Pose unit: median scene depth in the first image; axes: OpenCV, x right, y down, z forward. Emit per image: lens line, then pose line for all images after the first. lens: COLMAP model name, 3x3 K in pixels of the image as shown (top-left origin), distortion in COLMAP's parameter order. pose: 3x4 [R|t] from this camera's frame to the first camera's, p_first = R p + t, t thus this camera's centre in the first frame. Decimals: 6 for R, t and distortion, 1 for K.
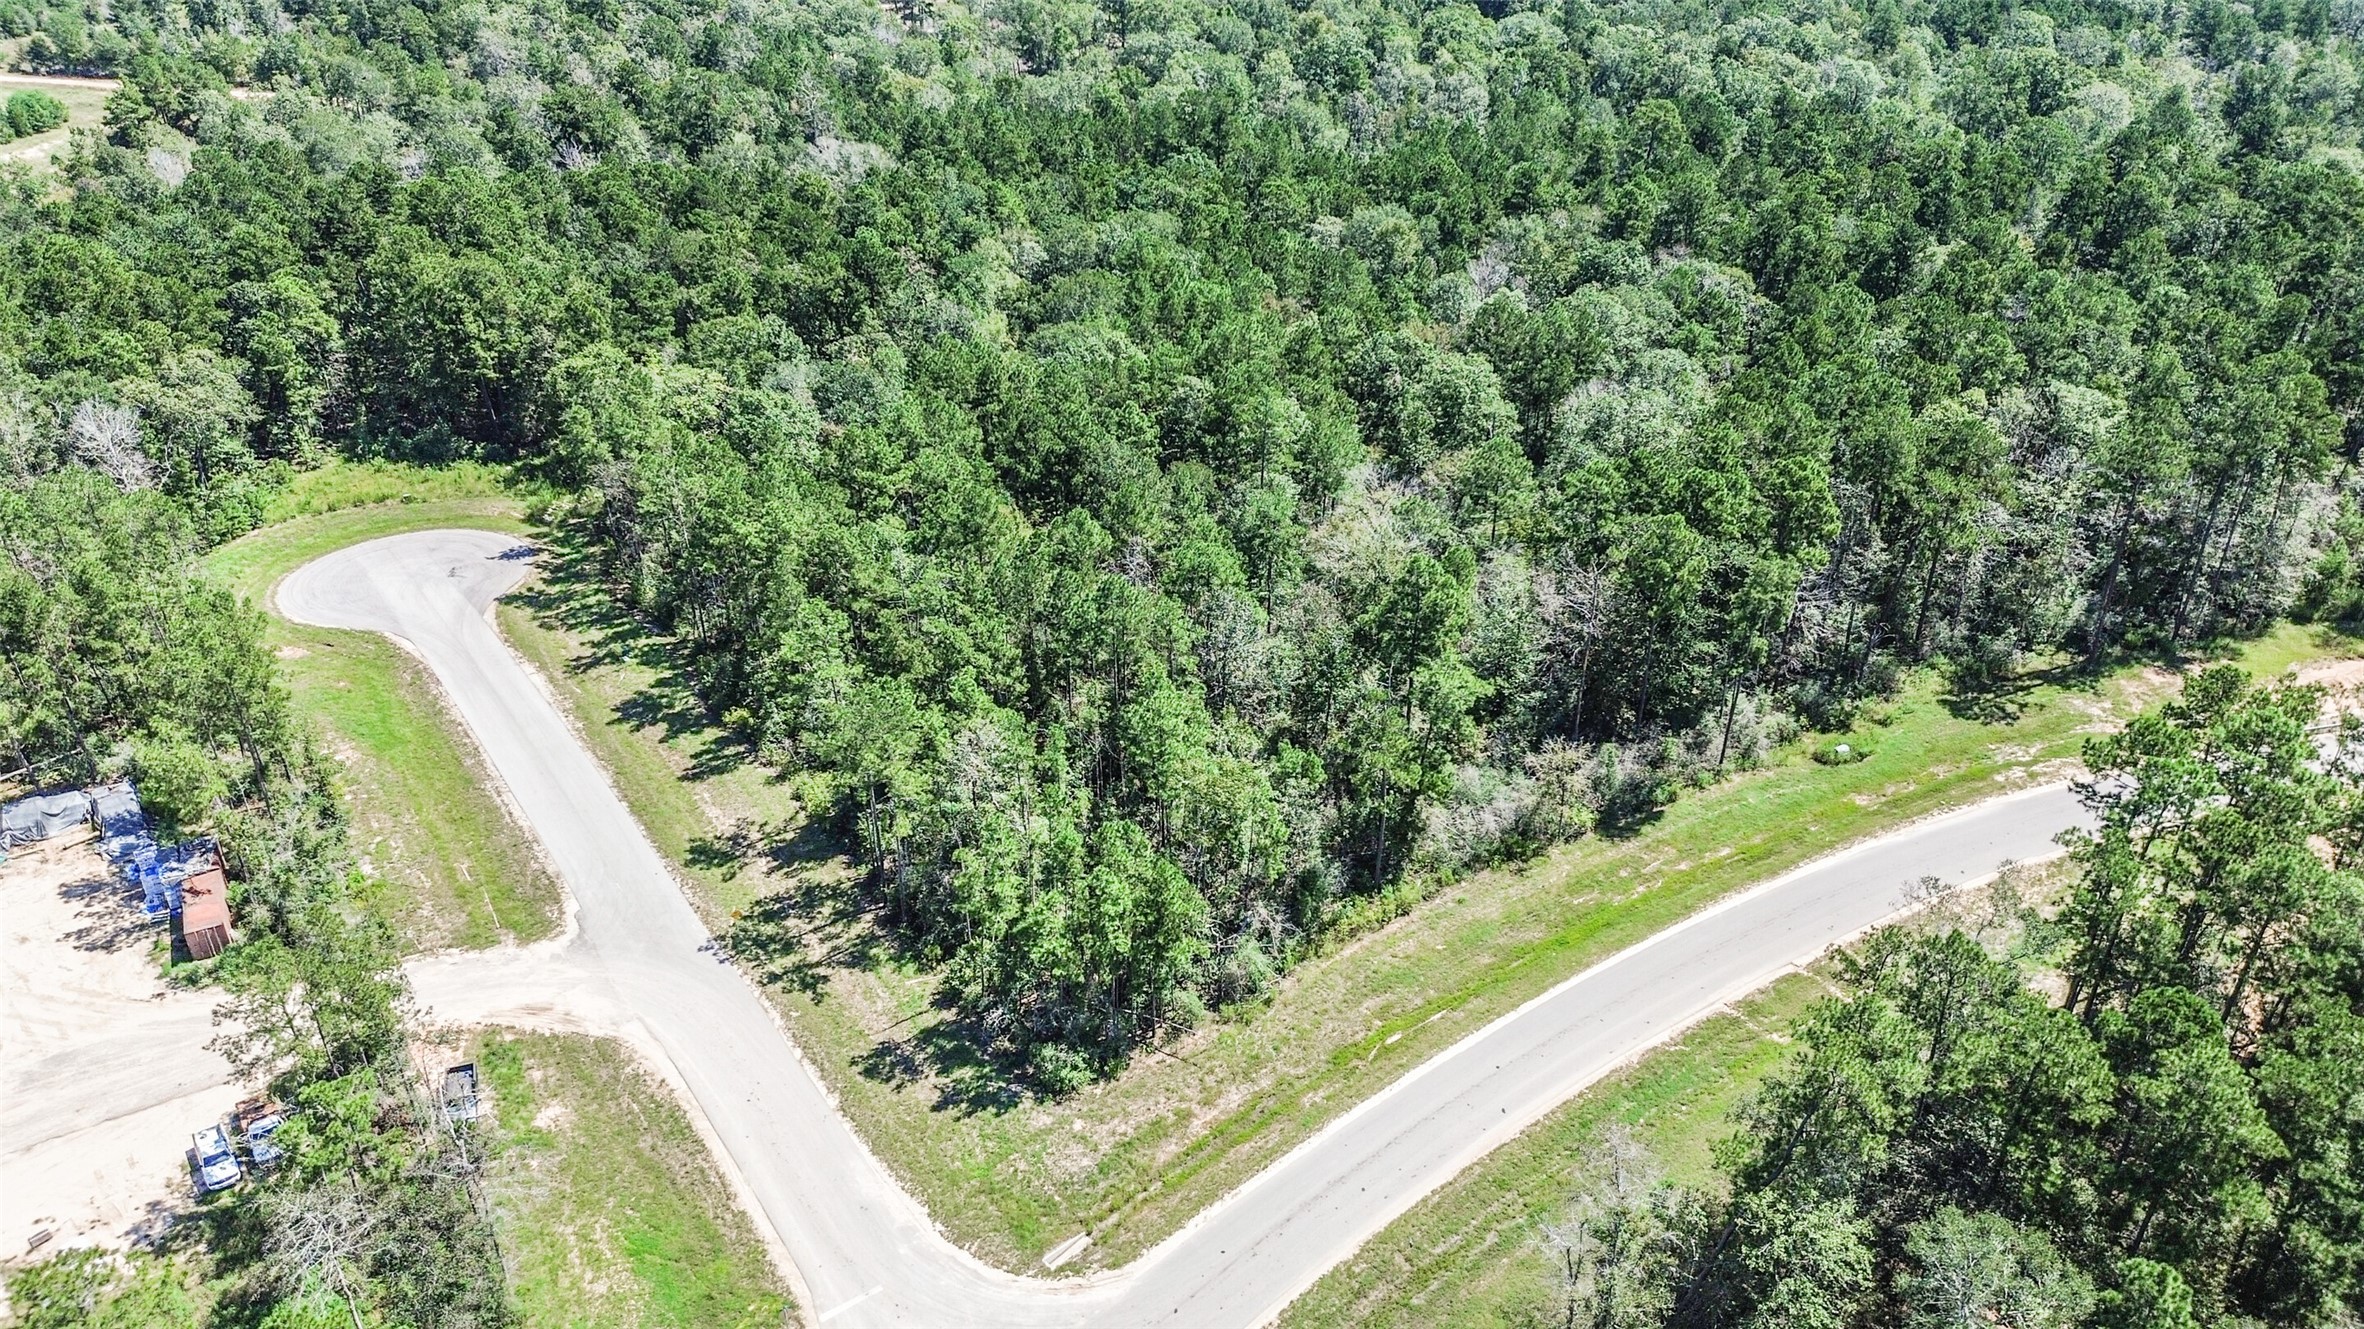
lens RADIAL K [[1649.9, 0, 1163.2], [0, 1649.9, 669.0], [0, 0, 1]] dist [0.073001, -0.046970]
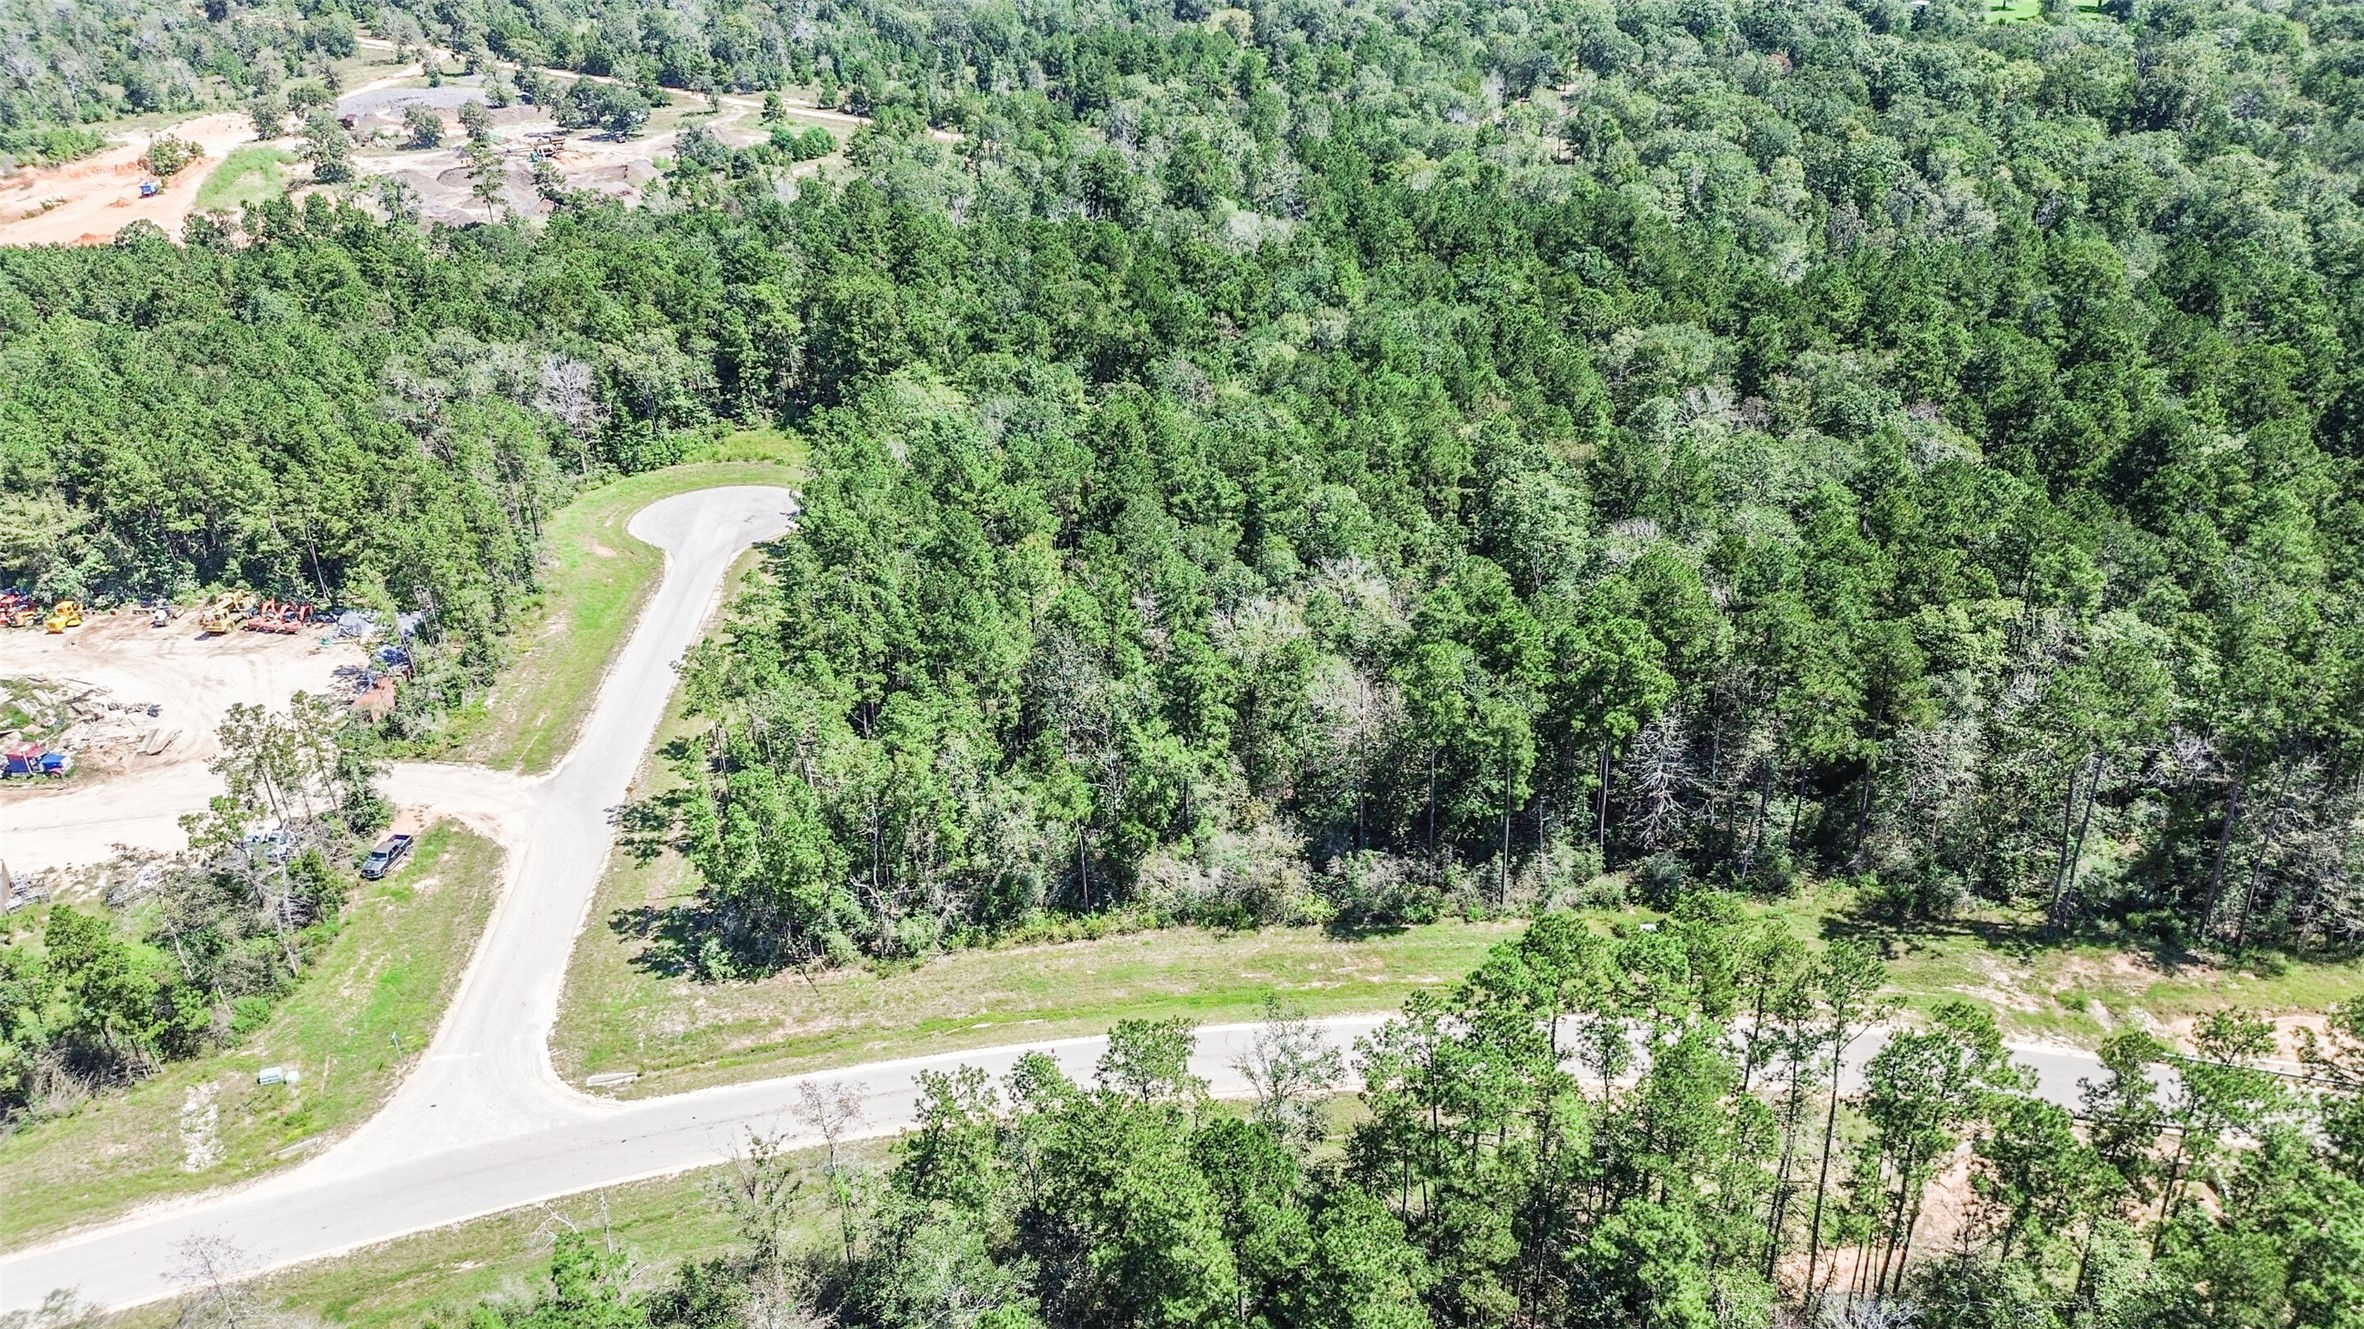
lens RADIAL K [[1649.9, 0, 1163.2], [0, 1649.9, 669.0], [0, 0, 1]] dist [0.073001, -0.046970]
pose [[0.869239, 0.209395, -0.447858, 0.623702], [-0.223031, 0.974545, 0.022771, -0.063565], [0.441226, 0.080093, 0.893815, 0.007340]]
